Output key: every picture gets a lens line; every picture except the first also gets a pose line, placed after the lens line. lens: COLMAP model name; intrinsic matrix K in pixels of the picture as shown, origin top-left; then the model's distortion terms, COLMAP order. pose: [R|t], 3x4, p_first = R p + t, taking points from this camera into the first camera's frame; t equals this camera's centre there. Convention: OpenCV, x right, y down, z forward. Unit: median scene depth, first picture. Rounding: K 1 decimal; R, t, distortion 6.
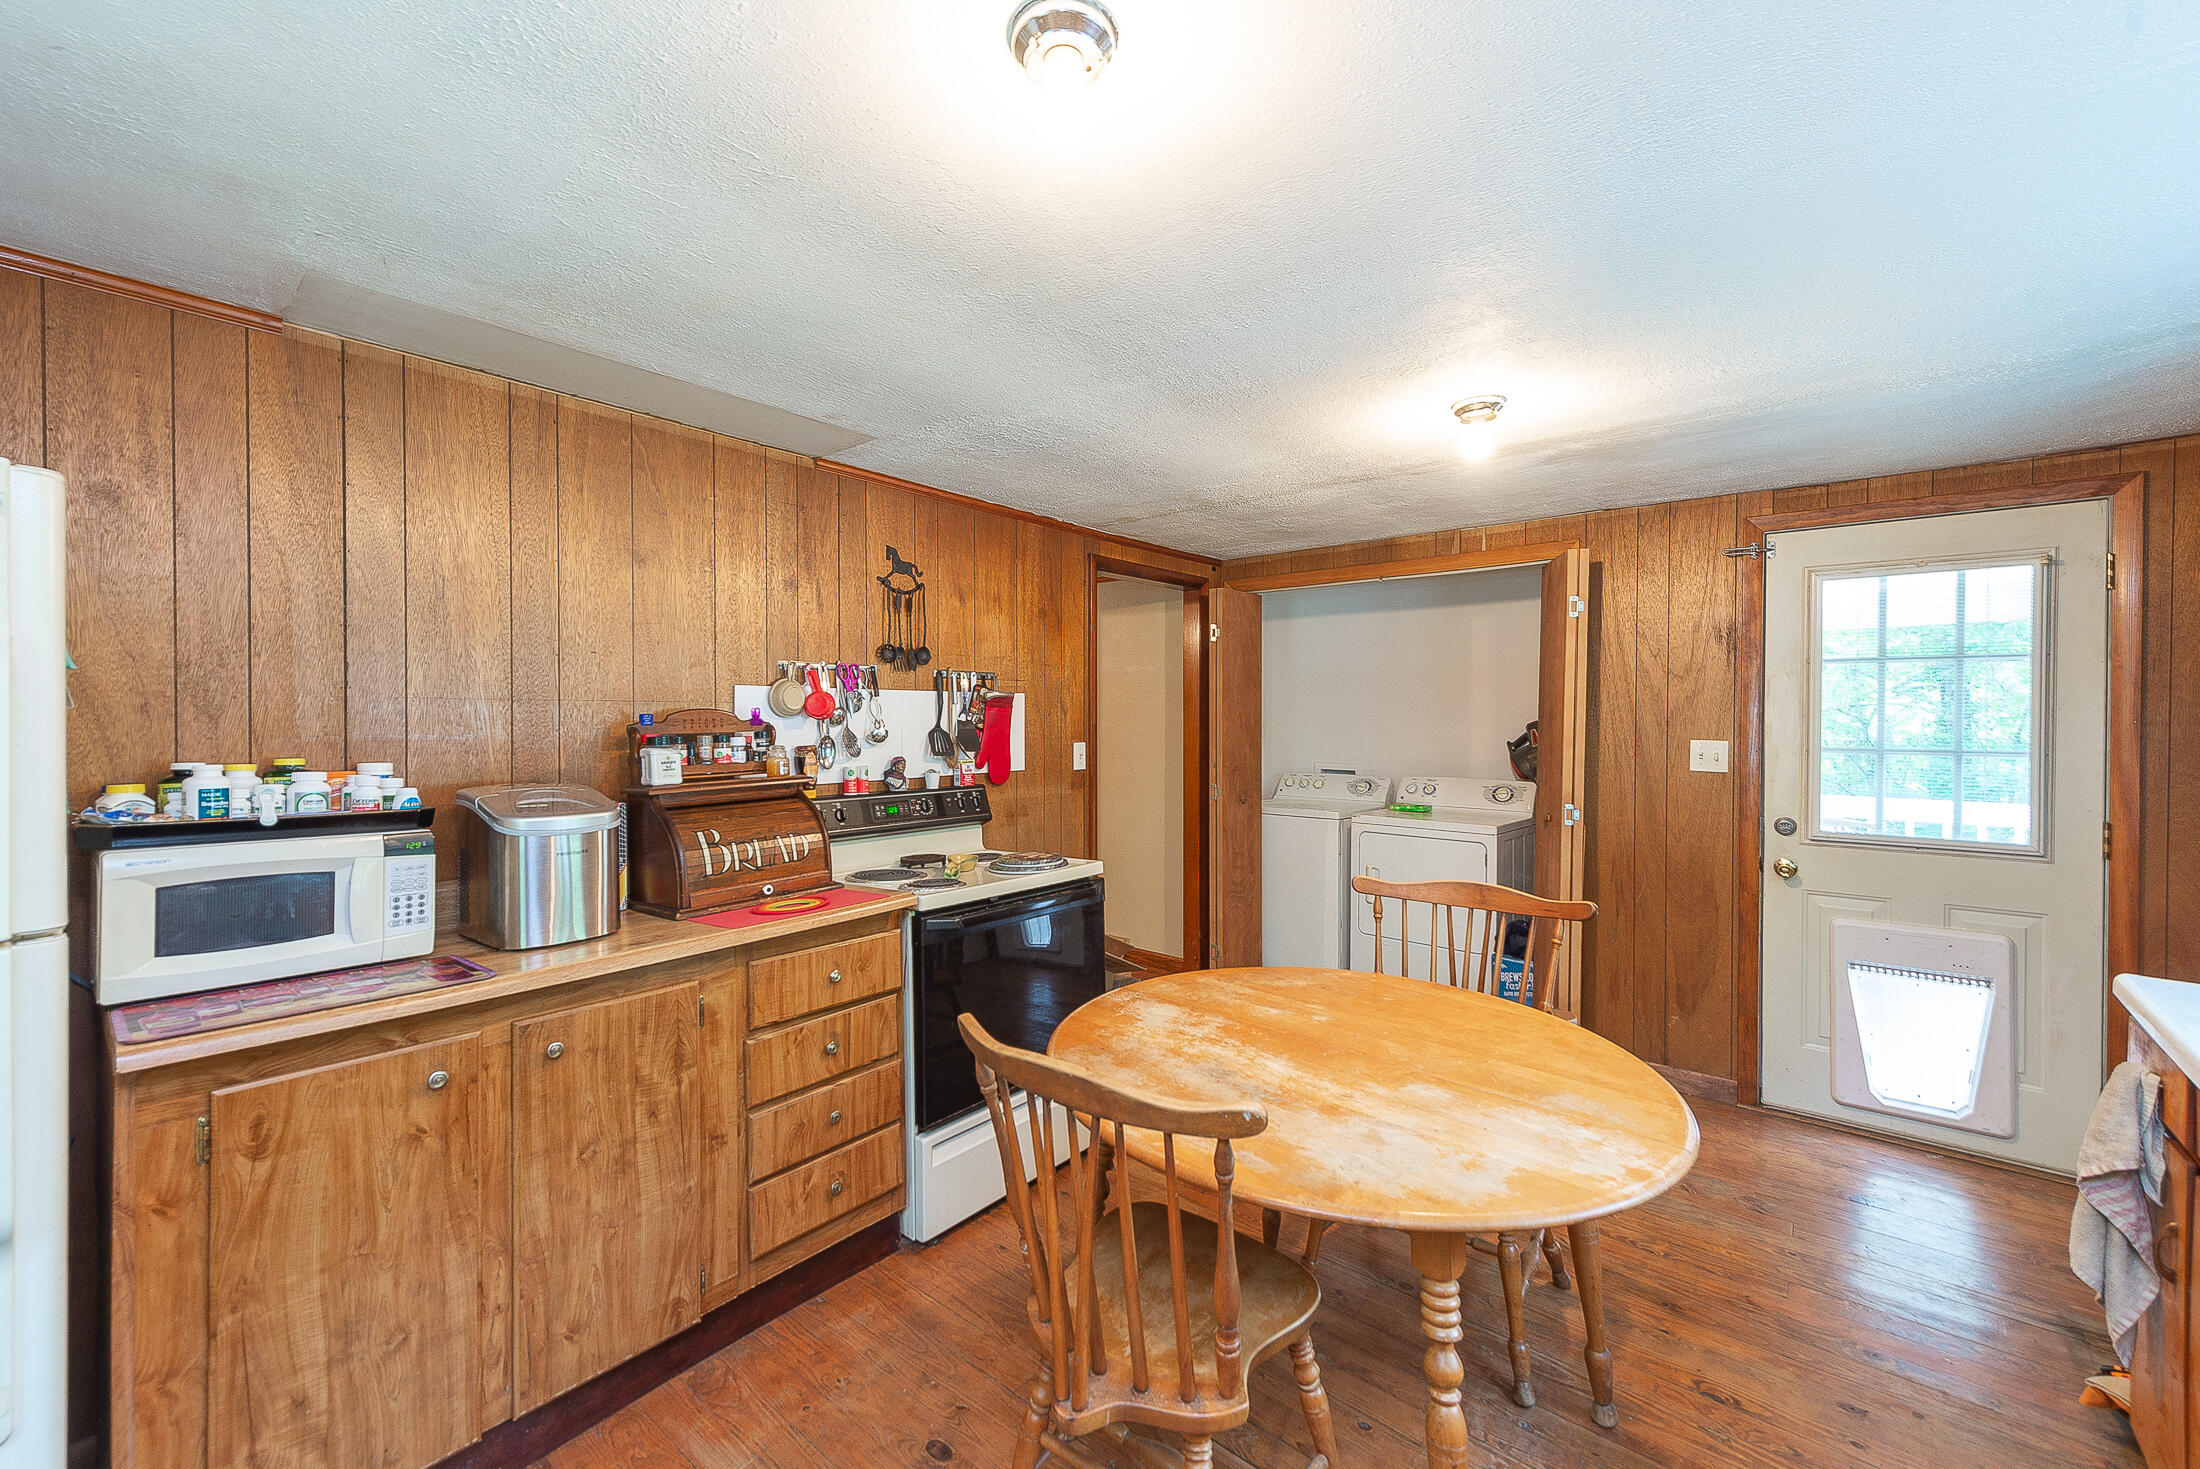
lens RADIAL K [[875.7, 0, 1132.5], [0, 875.7, 723.6], [0, 0, 1]] dist [0.007545, -0.000382]
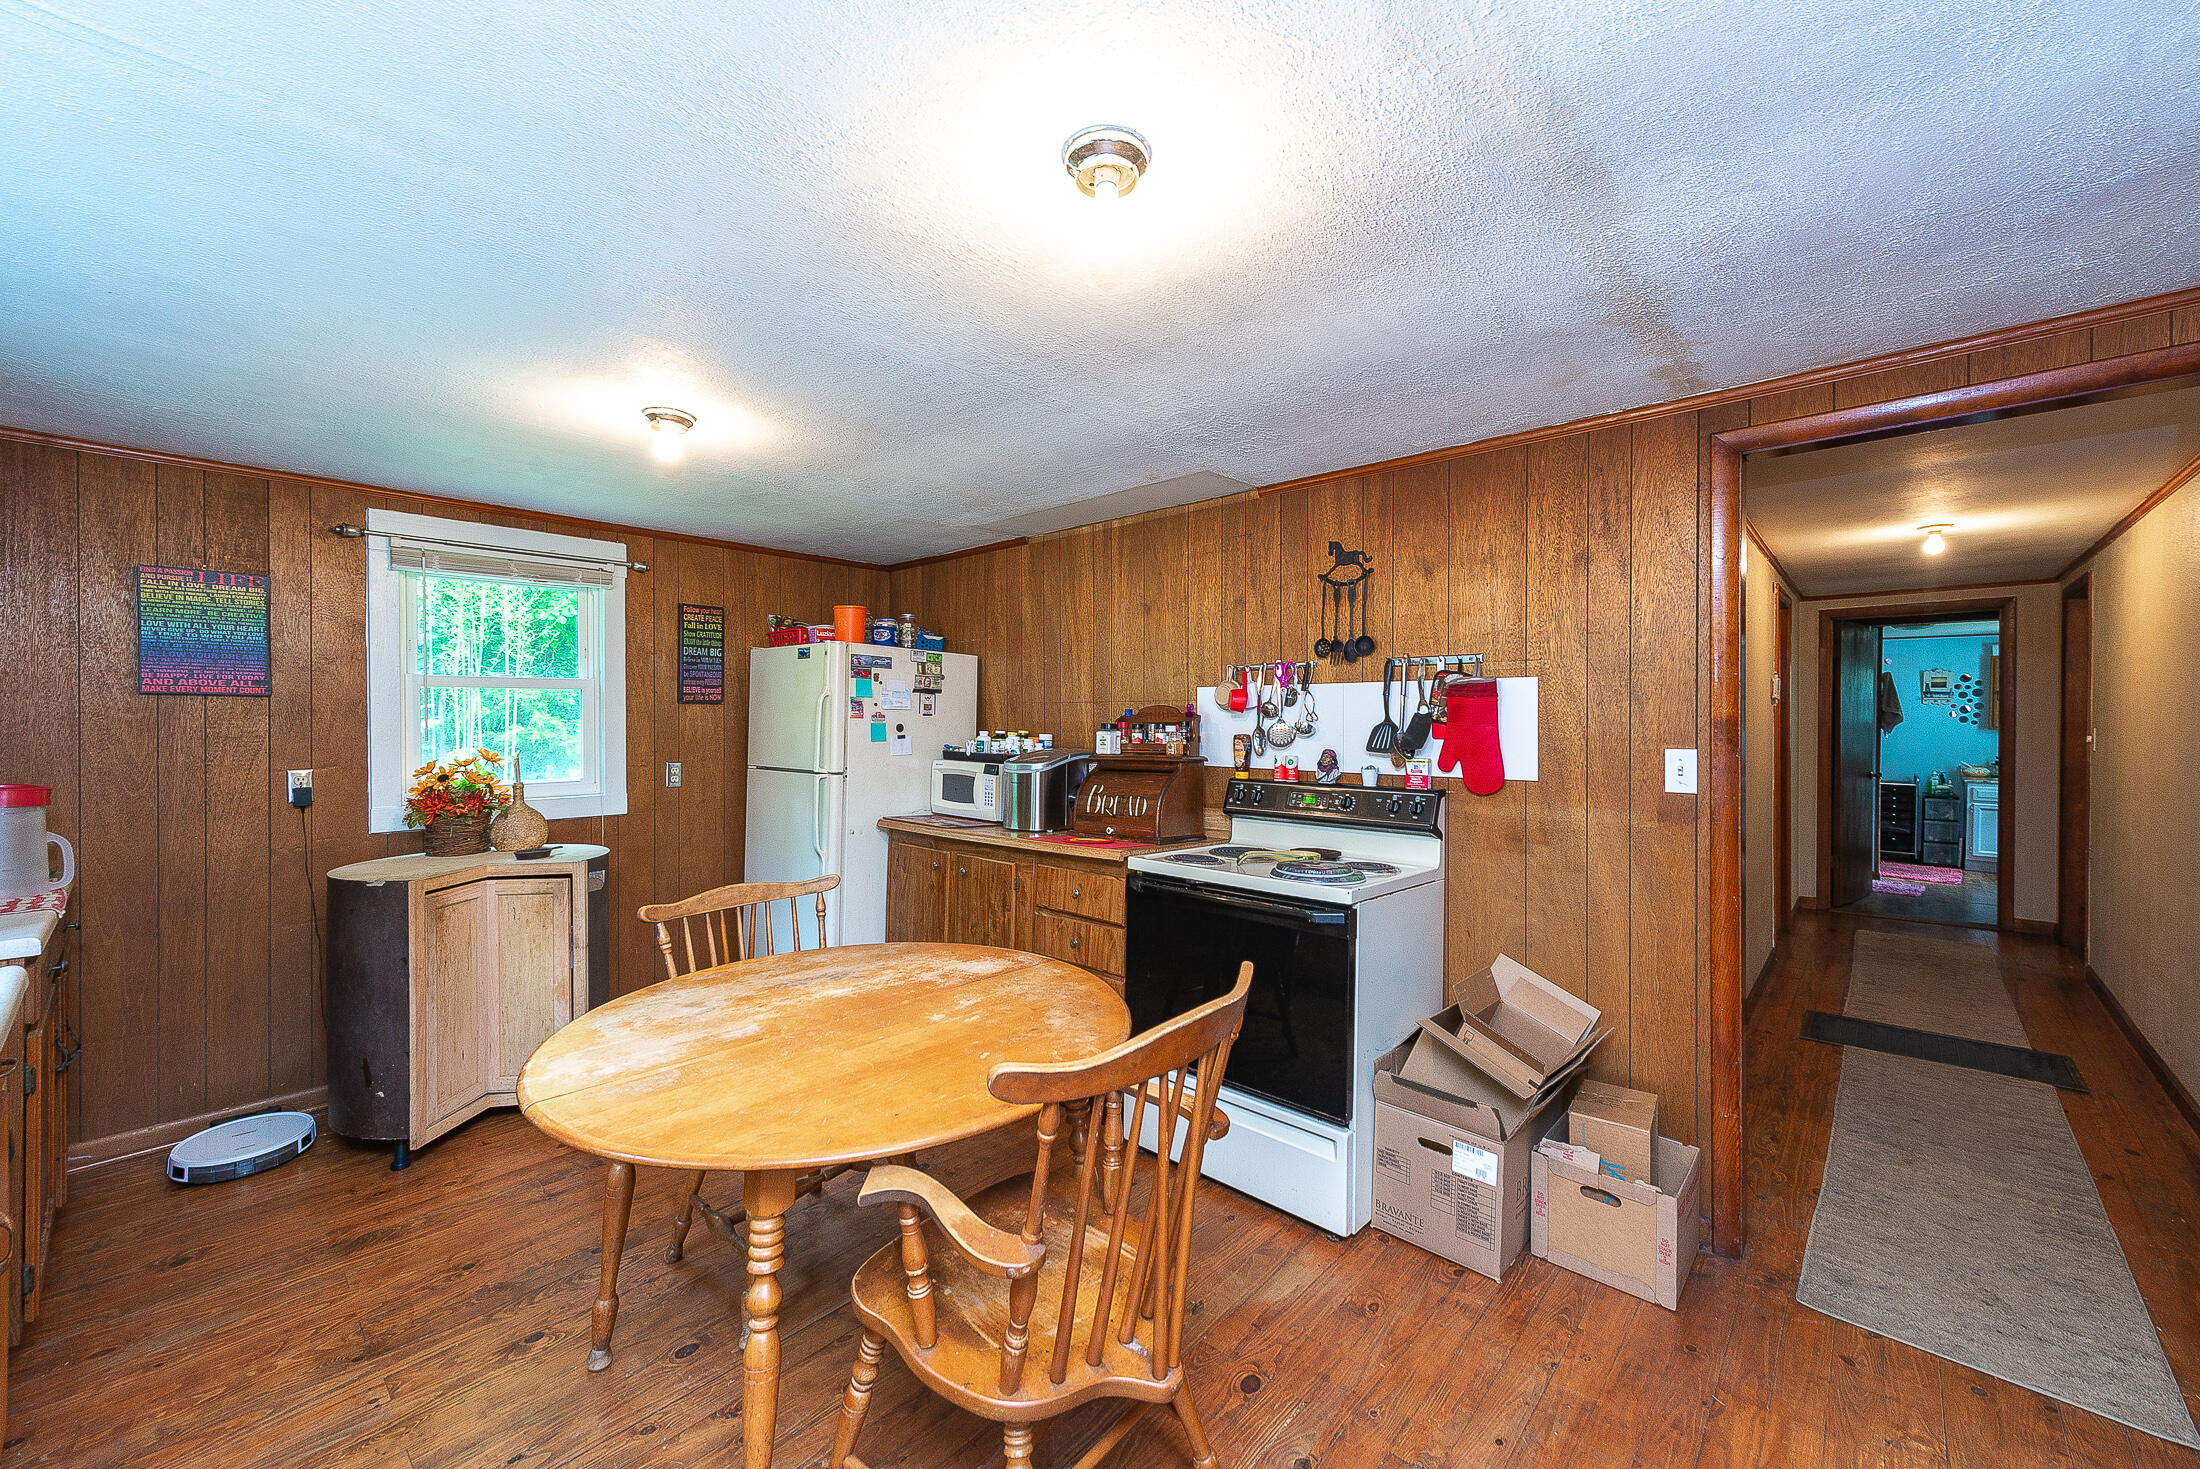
lens RADIAL K [[874.1, 0, 1094.7], [0, 874.1, 715.4], [0, 0, 1]] dist [0.013185, -0.000319]
pose [[-0.081234, -0.005296, -0.996681, 0.774530], [-0.008271, 0.999955, -0.004639, 0.005613], [0.996661, 0.007867, -0.081274, 0.834505]]
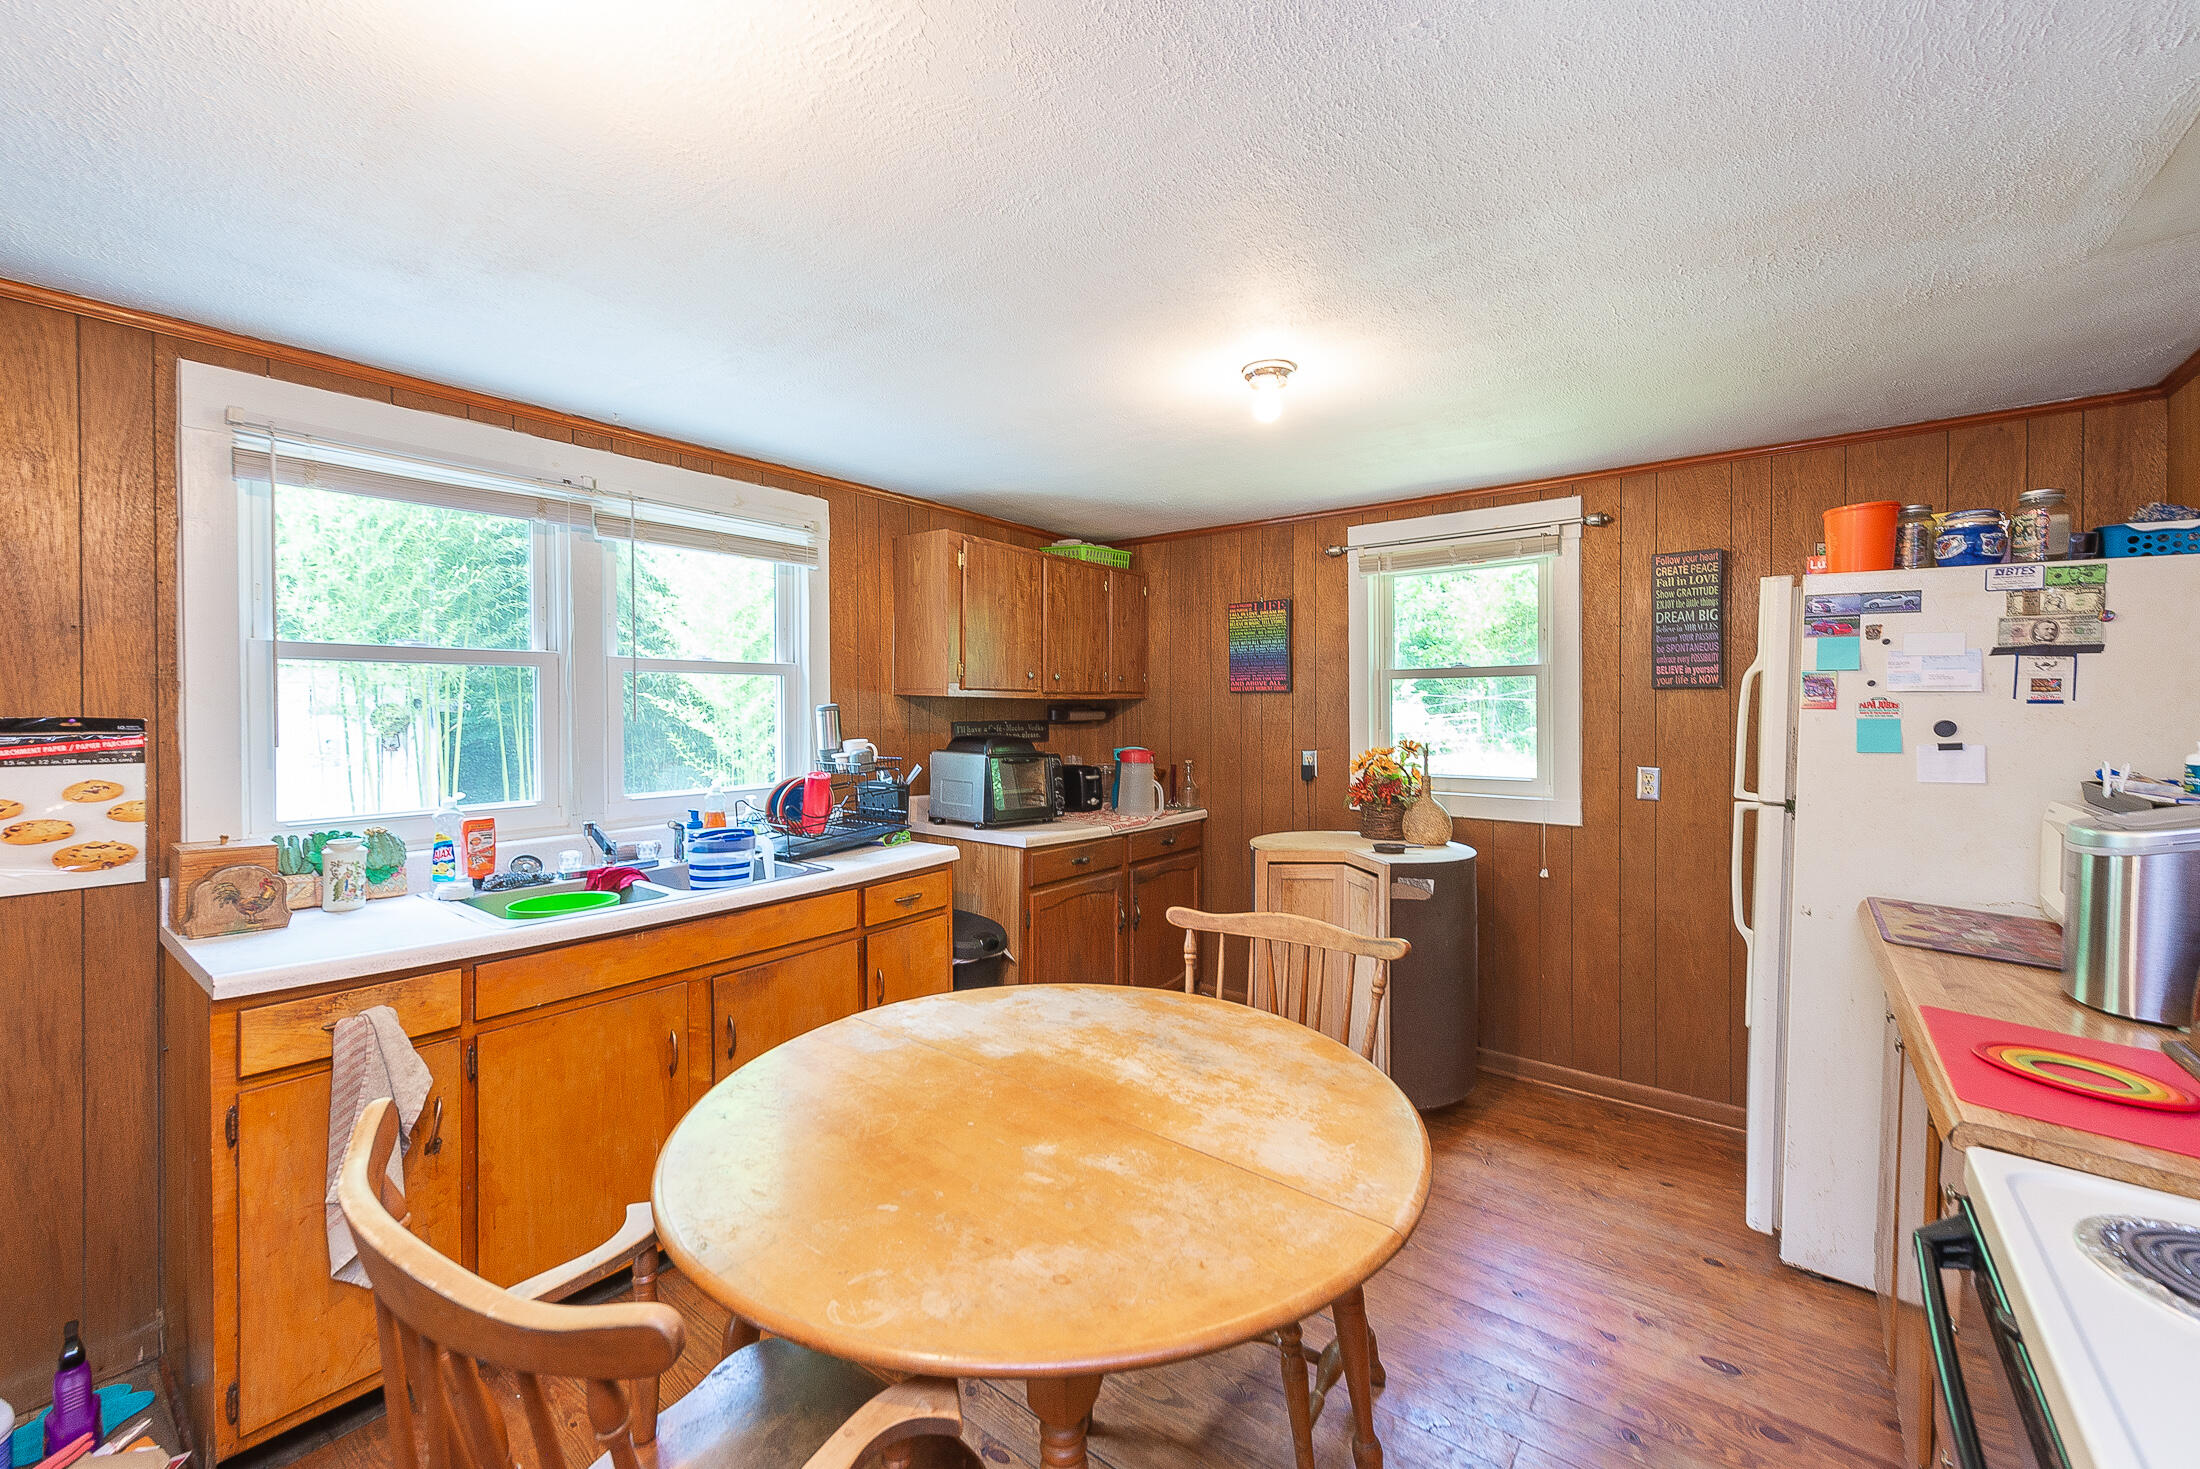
lens RADIAL K [[874.1, 0, 1094.7], [0, 874.1, 715.4], [0, 0, 1]] dist [0.013185, -0.000319]
pose [[-0.999985, 0.000220, 0.005494, 0.115605], [0.000309, 0.999869, 0.016172, -0.000313], [-0.005490, 0.016173, -0.999854, 1.105345]]
